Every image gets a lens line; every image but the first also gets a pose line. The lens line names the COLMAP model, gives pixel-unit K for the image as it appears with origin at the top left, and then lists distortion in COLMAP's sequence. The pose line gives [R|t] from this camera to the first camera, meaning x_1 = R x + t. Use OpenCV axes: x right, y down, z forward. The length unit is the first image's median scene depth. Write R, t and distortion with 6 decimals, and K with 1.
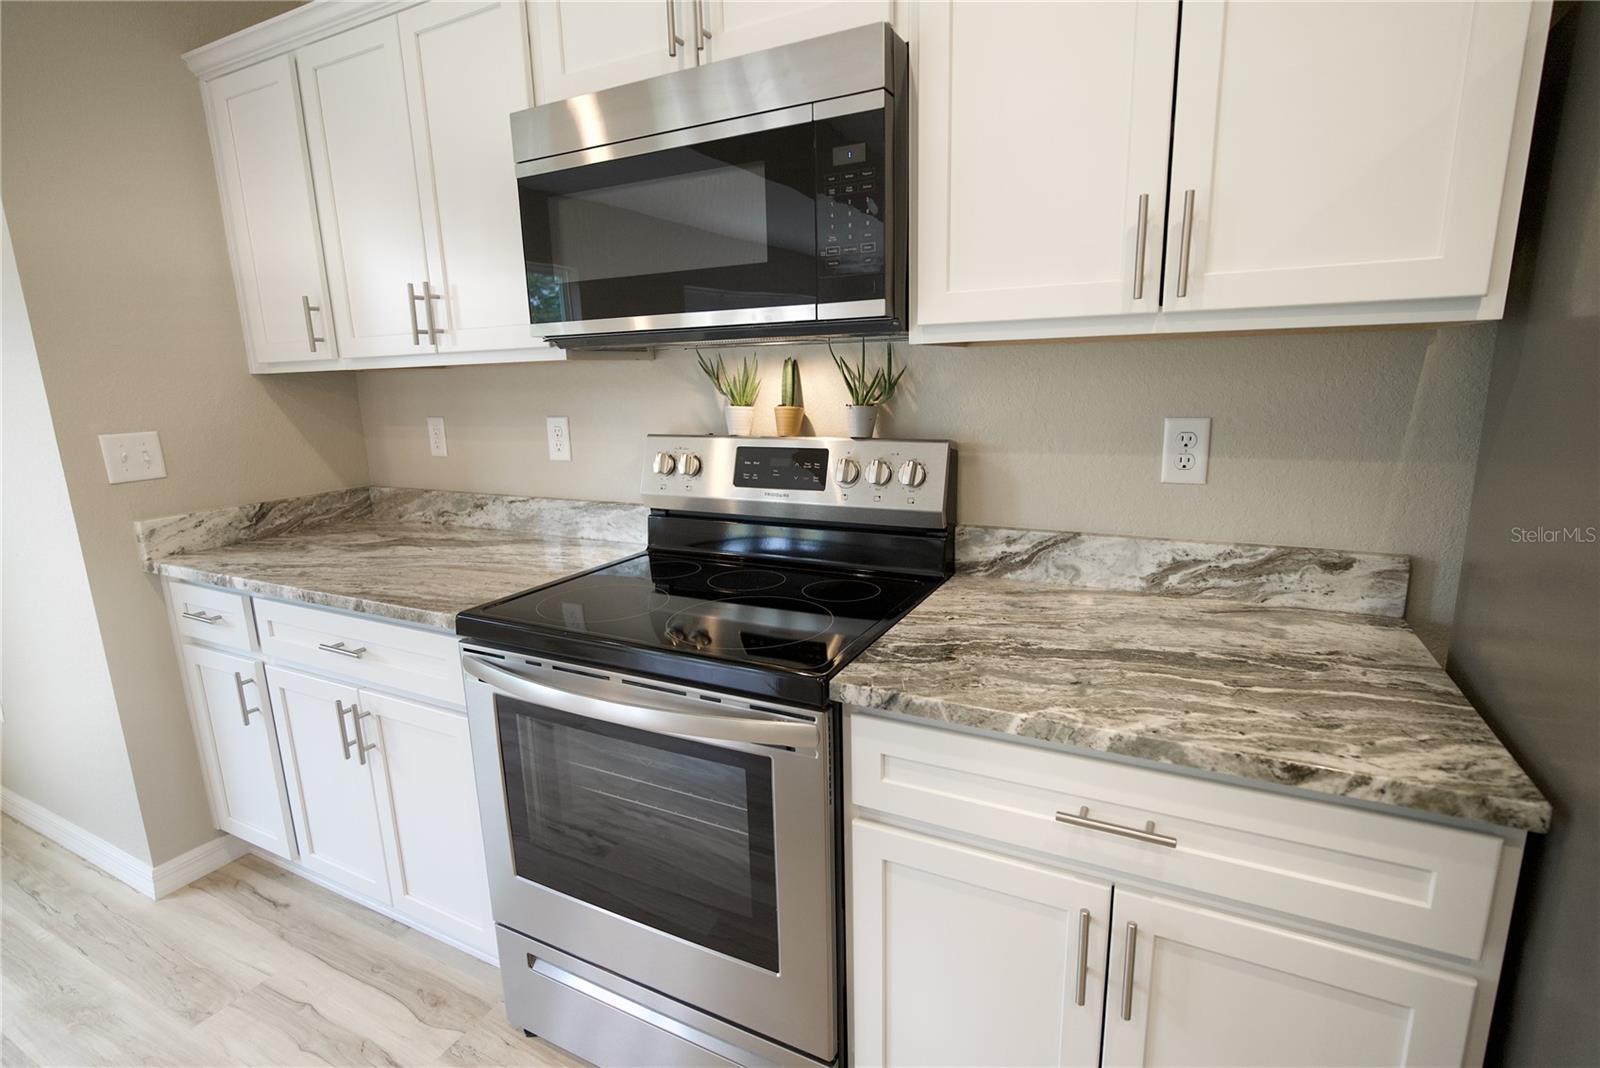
lens RADIAL K [[764.5, 0, 799.1], [0, 764.5, 534.9], [0, 0, 1]] dist [-0.012096, 0.001544]
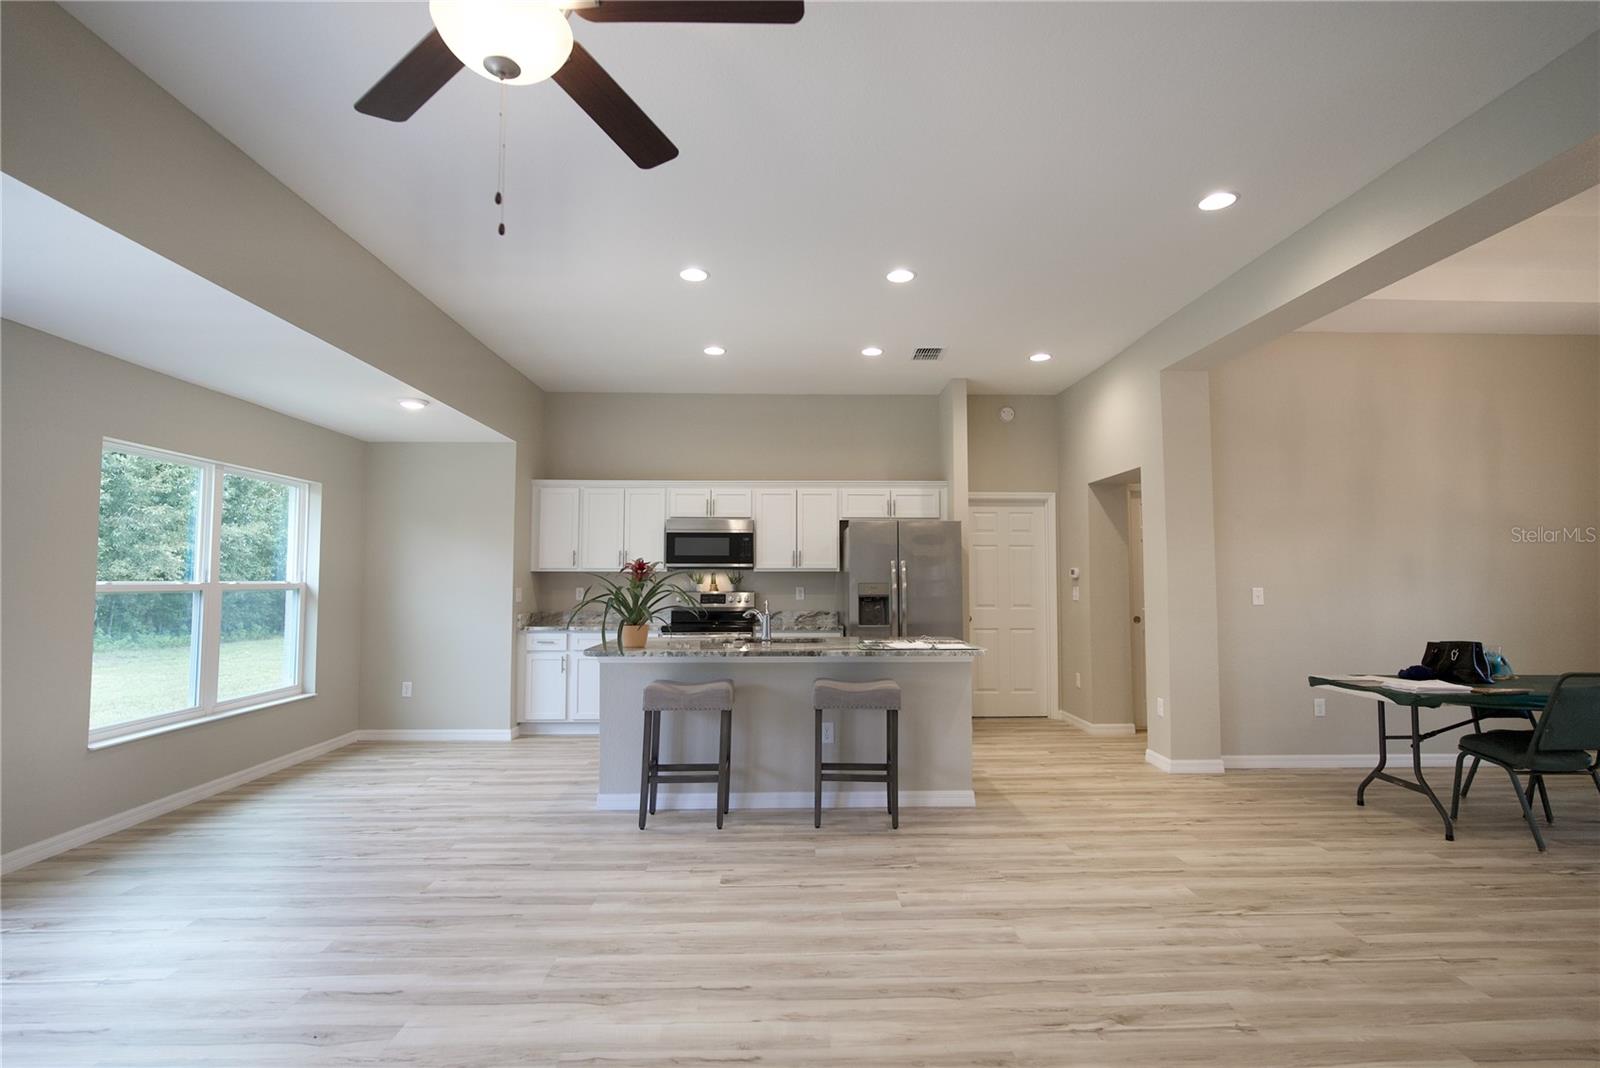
lens RADIAL K [[764.5, 0, 790.0], [0, 764.5, 532.2], [0, 0, 1]] dist [-0.012096, 0.001544]
pose [[0.885930, 0.057655, 0.460223, -1.734368], [0.072687, 0.962726, -0.260529, 0.738329], [-0.458089, 0.264263, 0.848716, -3.067446]]
